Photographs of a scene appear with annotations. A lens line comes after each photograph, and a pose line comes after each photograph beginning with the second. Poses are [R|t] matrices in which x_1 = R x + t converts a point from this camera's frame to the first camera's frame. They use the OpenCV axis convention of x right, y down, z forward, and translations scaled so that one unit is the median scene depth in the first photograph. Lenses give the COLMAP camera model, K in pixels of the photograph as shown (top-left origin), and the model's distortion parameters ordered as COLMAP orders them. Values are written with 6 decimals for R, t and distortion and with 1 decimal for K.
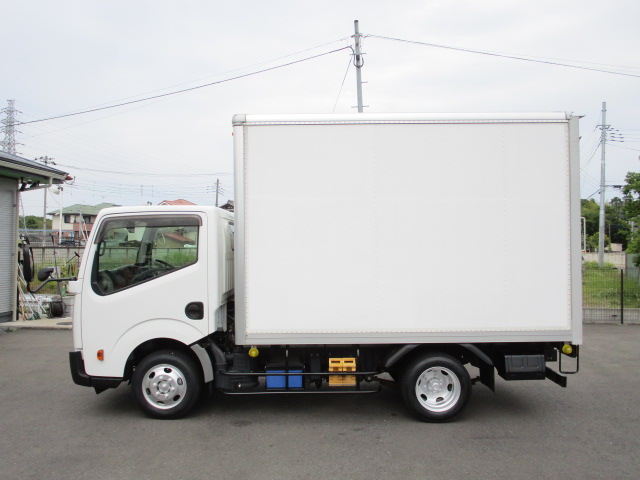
lens RADIAL K [[519.5, 0, 320.0], [0, 519.5, 240.0], [0, 0, 1]] dist [-0.035995, 0.005700]
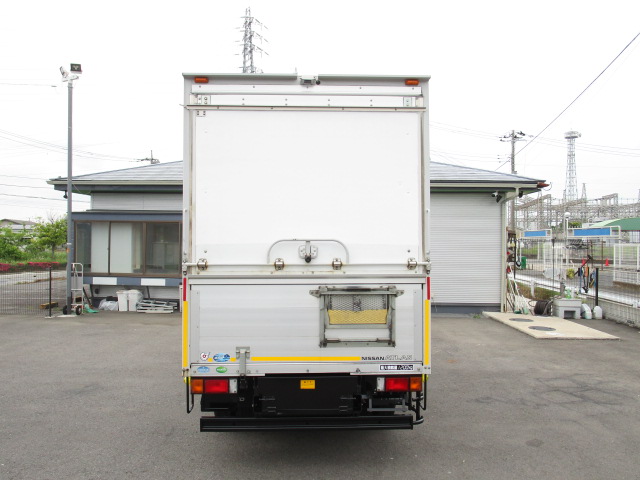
lens RADIAL K [[517.7, 0, 320.0], [0, 517.7, 240.0], [0, 0, 1]] dist [-0.008608, -0.008200]
pose [[0.057277, -0.015964, -0.998231, 1.269681], [0.005804, 0.999861, -0.015657, 0.013241], [0.998341, -0.004897, 0.057362, 1.141309]]
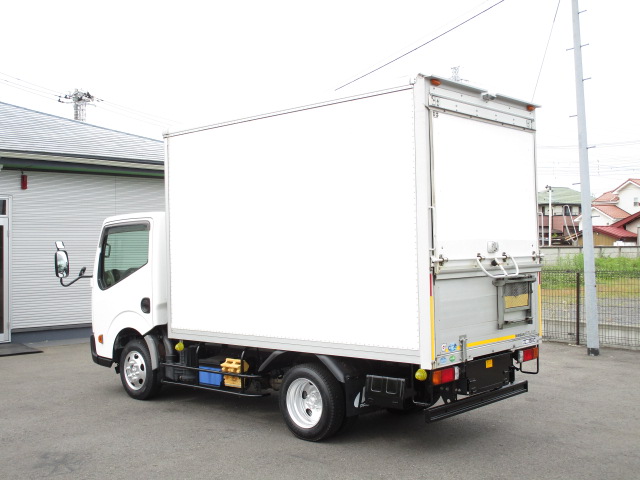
lens RADIAL K [[744.1, 0, 320.0], [0, 744.1, 240.0], [0, 0, 1]] dist [-0.031261, -0.030718]
pose [[0.746400, -0.015710, -0.665312, 1.121675], [0.017020, 0.999845, -0.004515, 0.007286], [0.665280, -0.007954, 0.746551, 0.040759]]
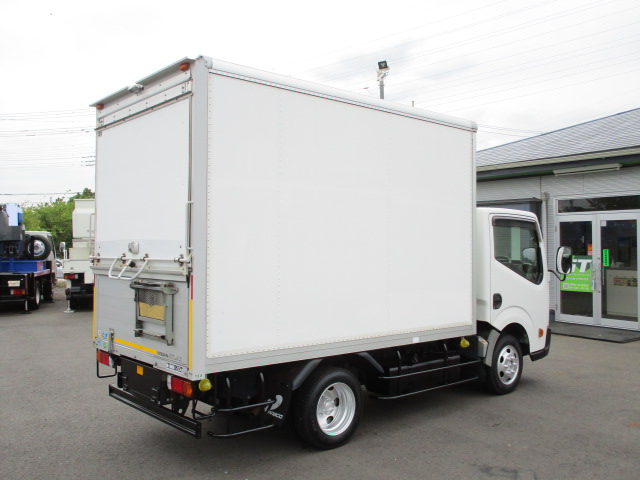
lens RADIAL K [[610.5, 0, 320.0], [0, 610.5, 240.0], [0, 0, 1]] dist [-0.001747, 0.000269]
pose [[-0.751625, -0.002176, -0.659587, 0.926692], [0.008143, 0.999888, -0.012577, 0.020892], [0.659540, -0.014824, -0.751523, 2.097203]]
